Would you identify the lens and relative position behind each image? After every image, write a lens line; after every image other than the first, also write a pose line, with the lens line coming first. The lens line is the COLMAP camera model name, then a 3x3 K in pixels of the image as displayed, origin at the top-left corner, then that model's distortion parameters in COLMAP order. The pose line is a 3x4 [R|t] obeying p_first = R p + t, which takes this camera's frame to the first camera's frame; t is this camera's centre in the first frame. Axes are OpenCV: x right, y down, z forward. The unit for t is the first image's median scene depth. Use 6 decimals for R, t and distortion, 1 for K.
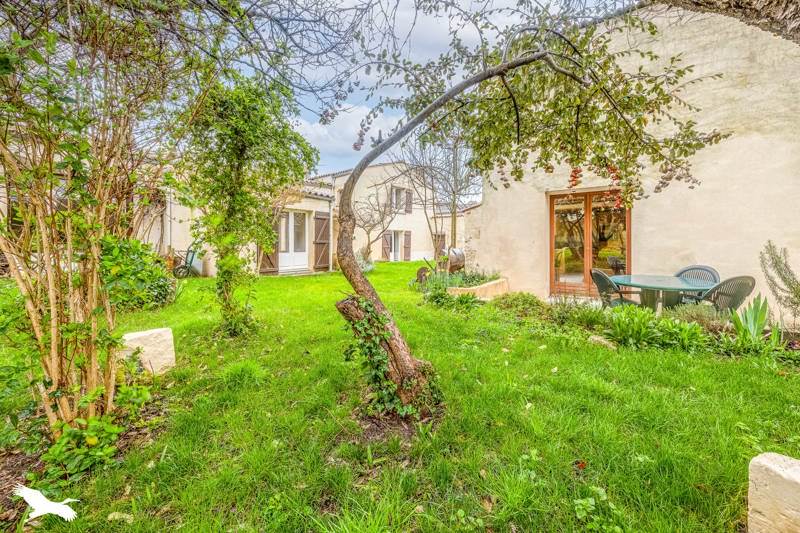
lens RADIAL K [[305.2, 0, 400.0], [0, 305.2, 266.5], [0, 0, 1]] dist [-0.000490, -0.000084]
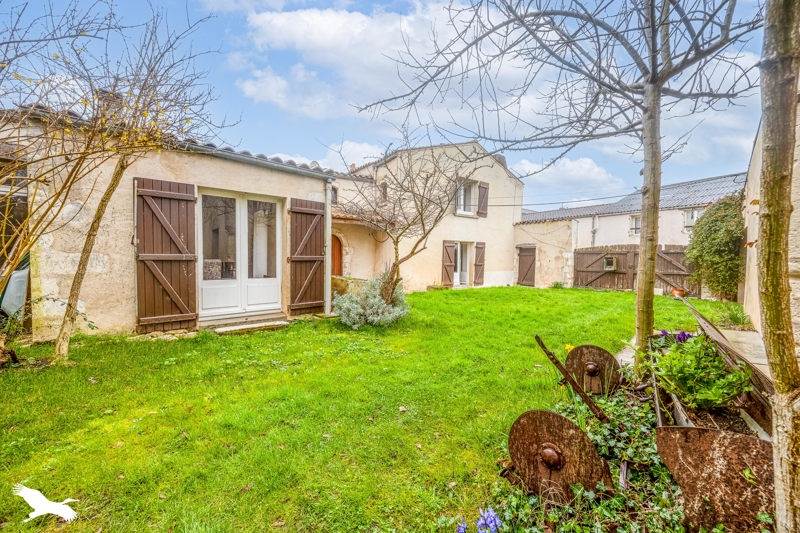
lens RADIAL K [[305.2, 0, 400.0], [0, 305.2, 266.5], [0, 0, 1]] dist [-0.000490, -0.000084]
pose [[0.972876, 0.016560, -0.230735, 0.016157], [-0.027241, 0.998696, -0.043180, -0.047626], [0.229719, 0.048294, 0.972058, 0.518782]]
